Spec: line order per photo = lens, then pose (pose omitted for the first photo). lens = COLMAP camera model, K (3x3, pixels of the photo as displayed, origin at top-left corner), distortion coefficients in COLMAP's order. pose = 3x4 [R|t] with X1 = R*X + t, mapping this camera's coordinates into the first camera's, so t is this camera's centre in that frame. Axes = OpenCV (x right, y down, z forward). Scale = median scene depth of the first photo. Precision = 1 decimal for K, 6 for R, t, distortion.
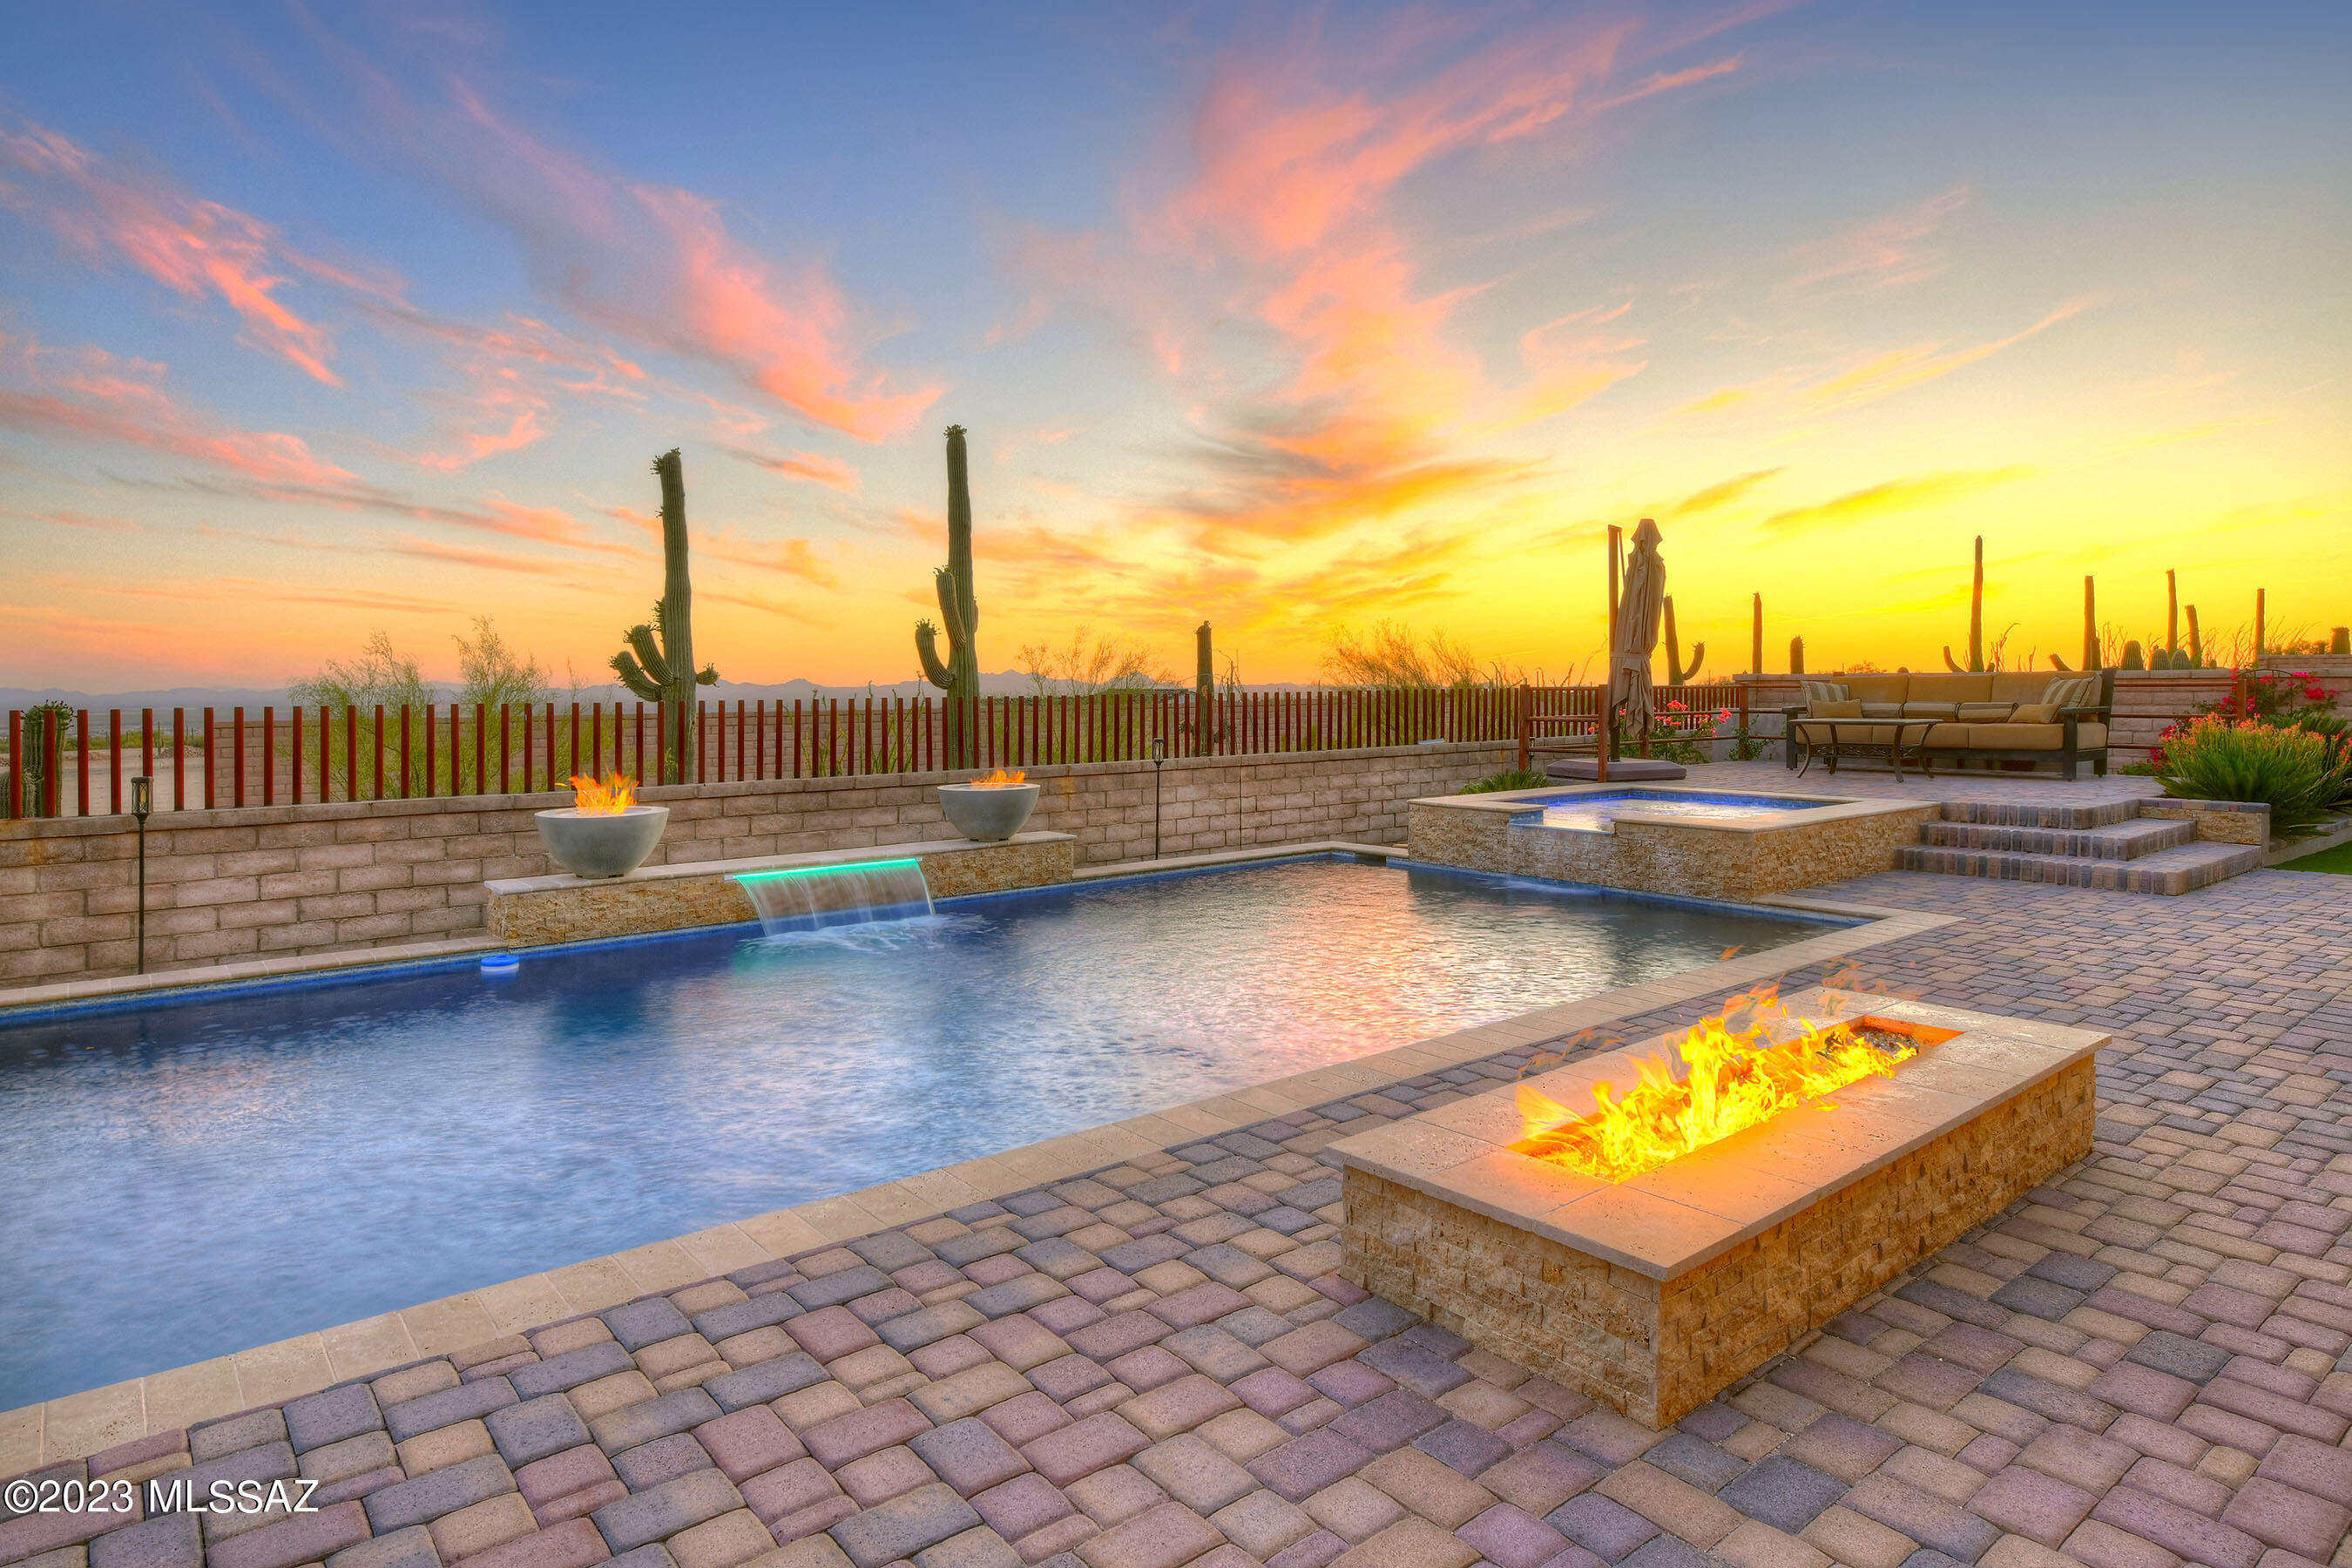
lens RADIAL K [[1242.8, 0, 1187.1], [0, 1242.8, 801.0], [0, 0, 1]] dist [0.000116, -0.001832]
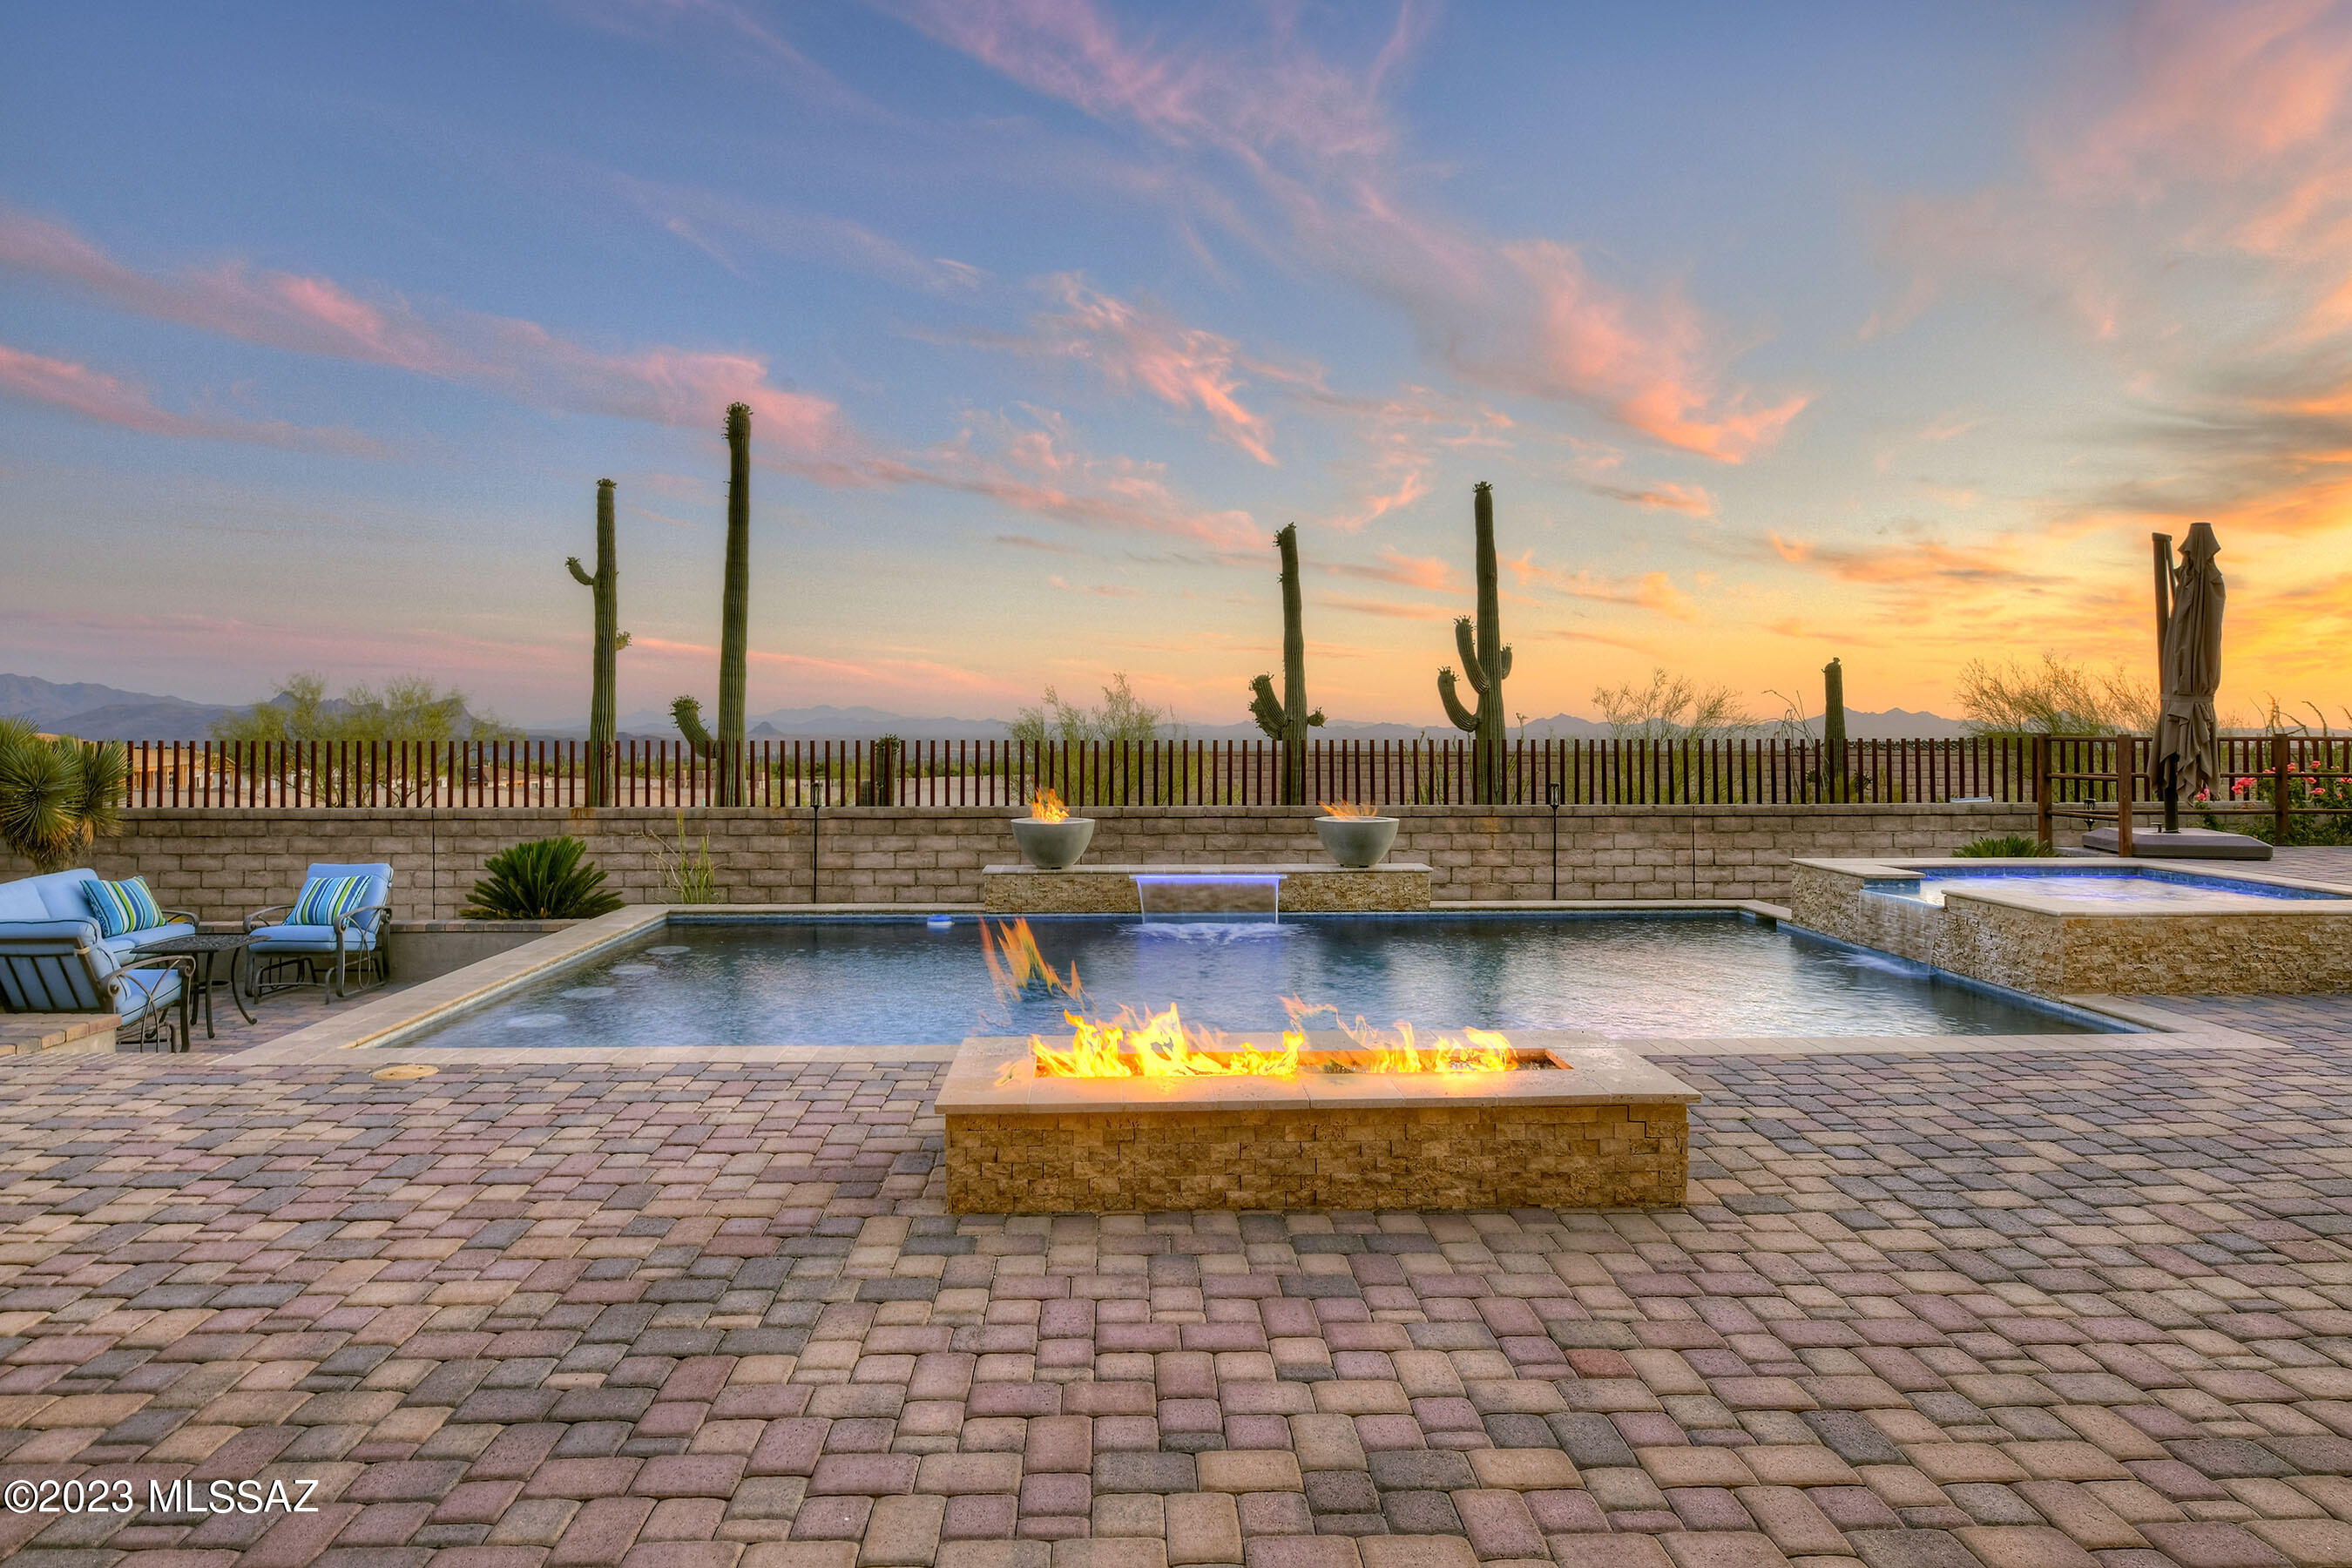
lens RADIAL K [[1307.2, 0, 1166.5], [0, 1307.2, 777.1], [0, 0, 1]] dist [-0.006017, -0.002896]
pose [[0.784558, 0.030110, -0.619324, 0.300124], [-0.062994, 0.997523, -0.031303, -0.000931], [0.616848, 0.063572, 0.784511, -0.028016]]
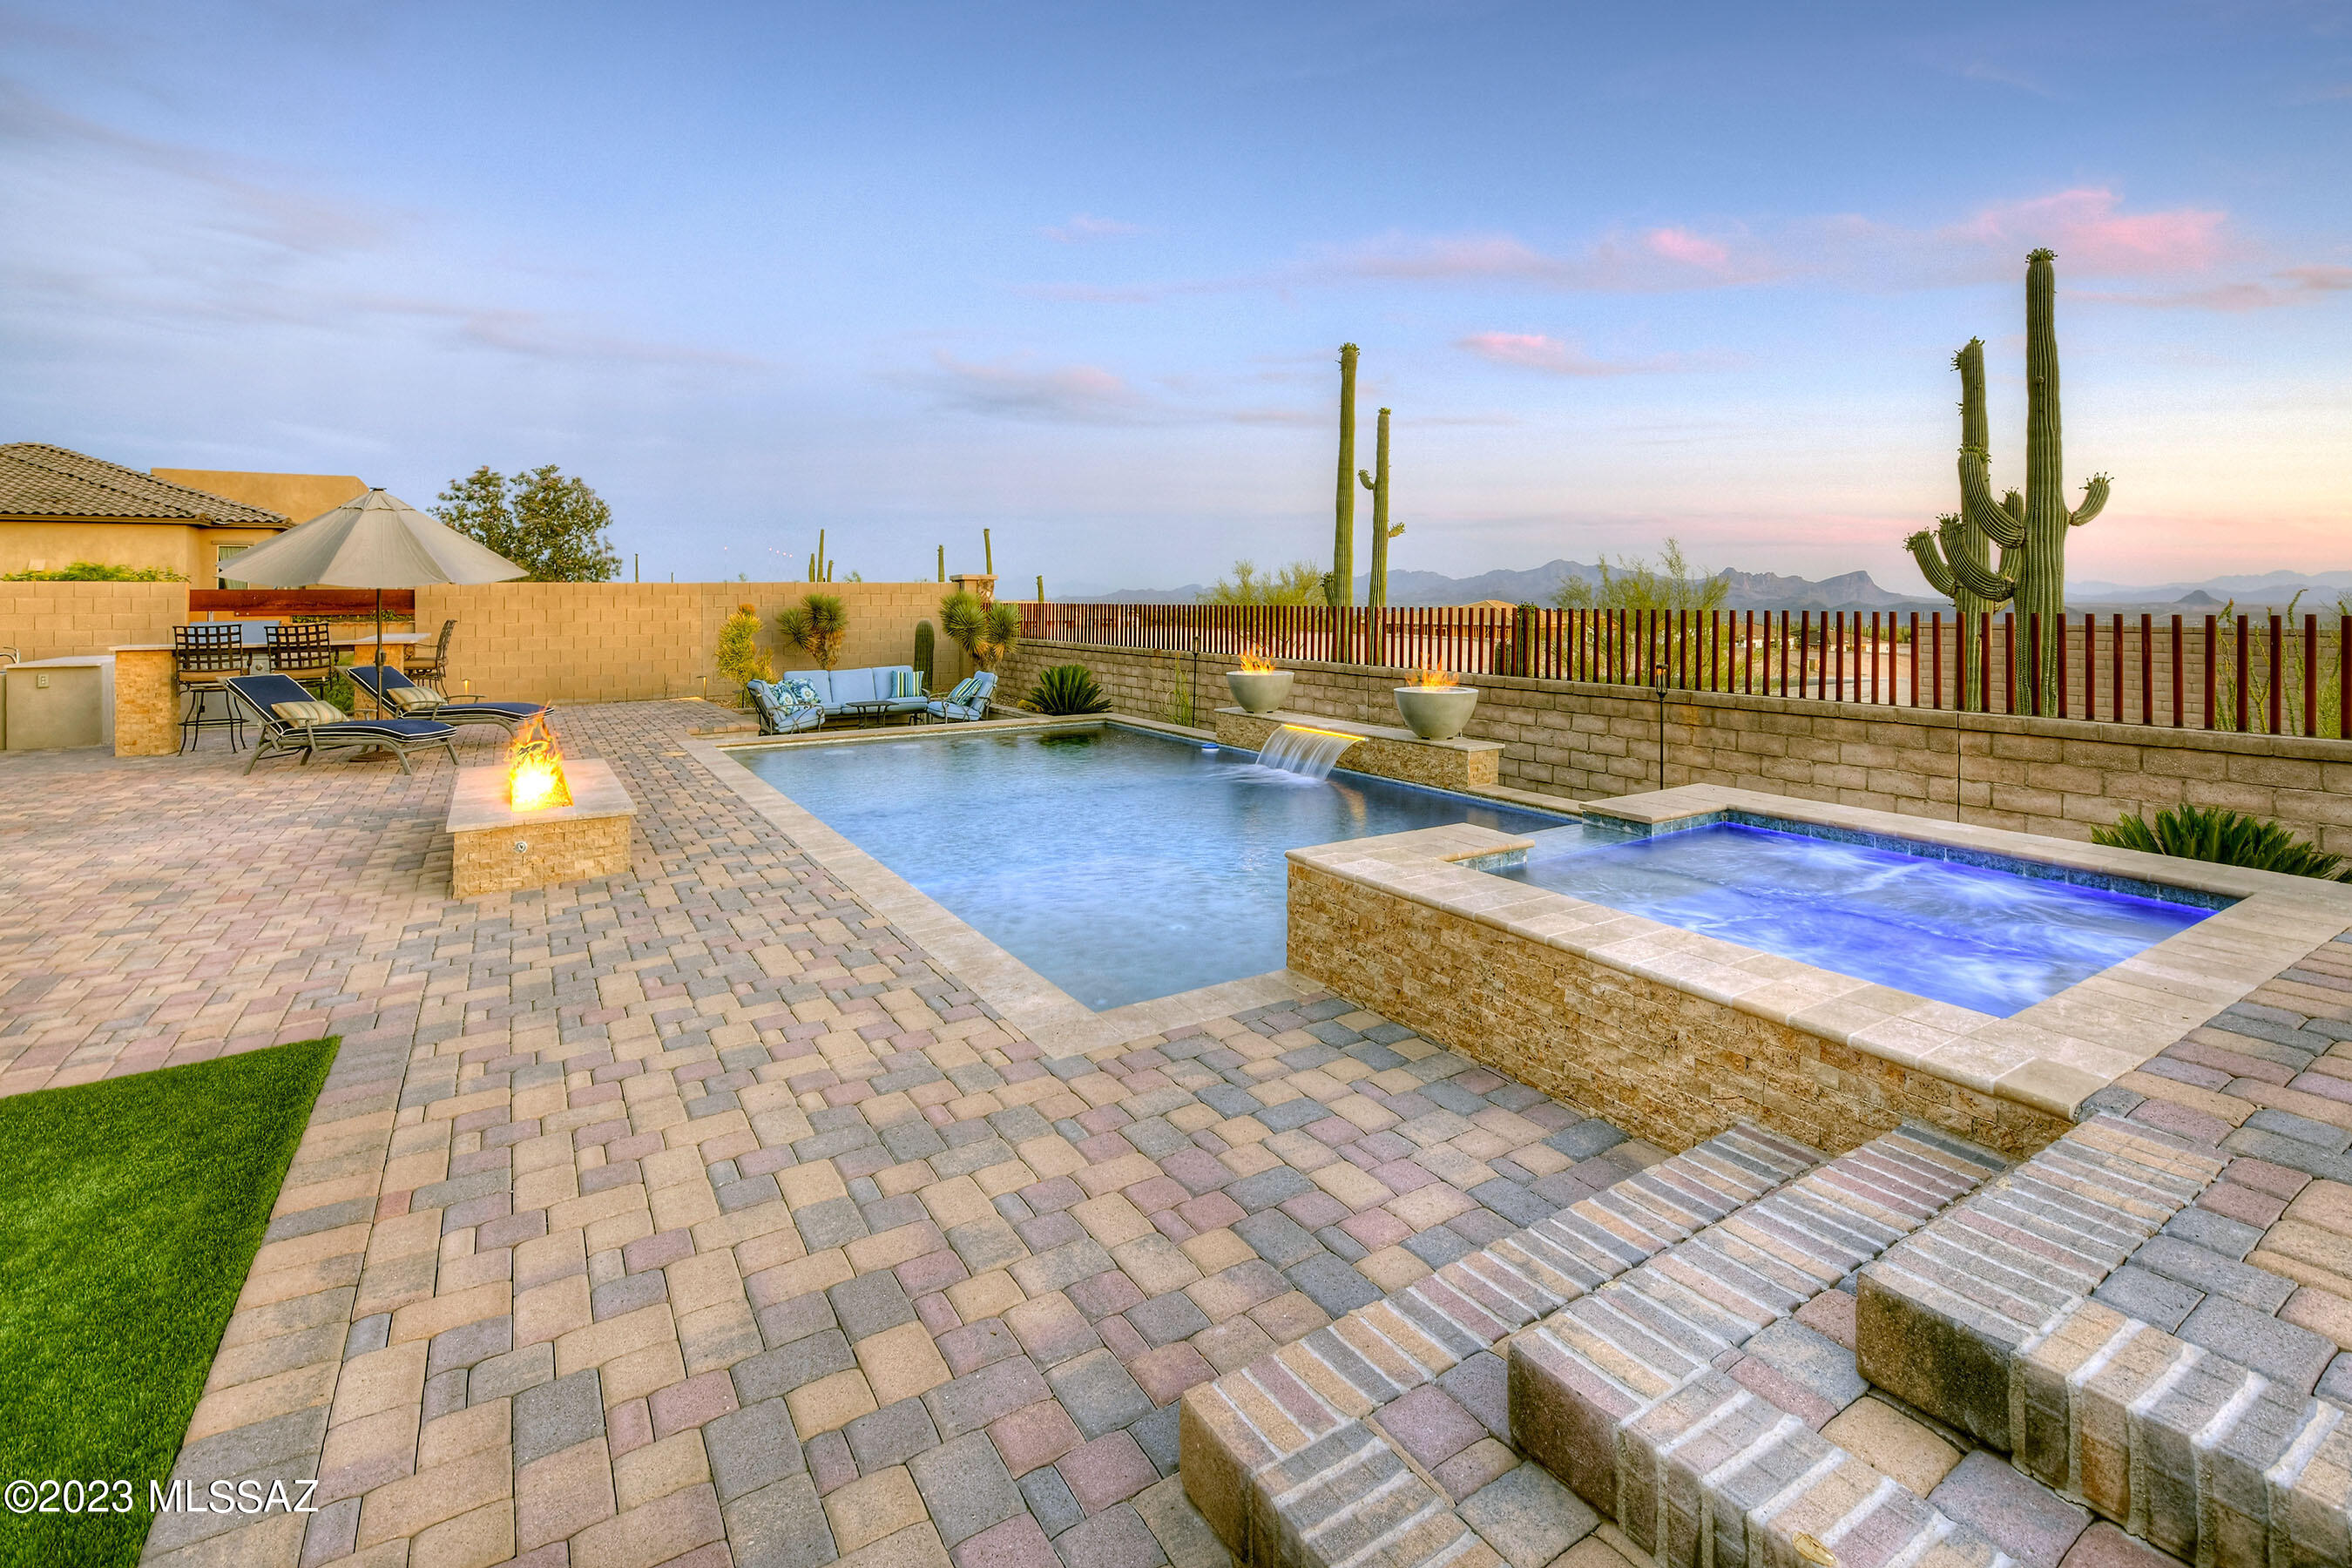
lens RADIAL K [[1080.2, 0, 1174.6], [0, 1080.2, 779.7], [0, 0, 1]] dist [0.027705, -0.000300]
pose [[-0.129584, 0.168206, -0.977197, 0.552813], [-0.096443, 0.978696, 0.181253, -0.056476], [0.986867, 0.117731, -0.110601, 0.592978]]
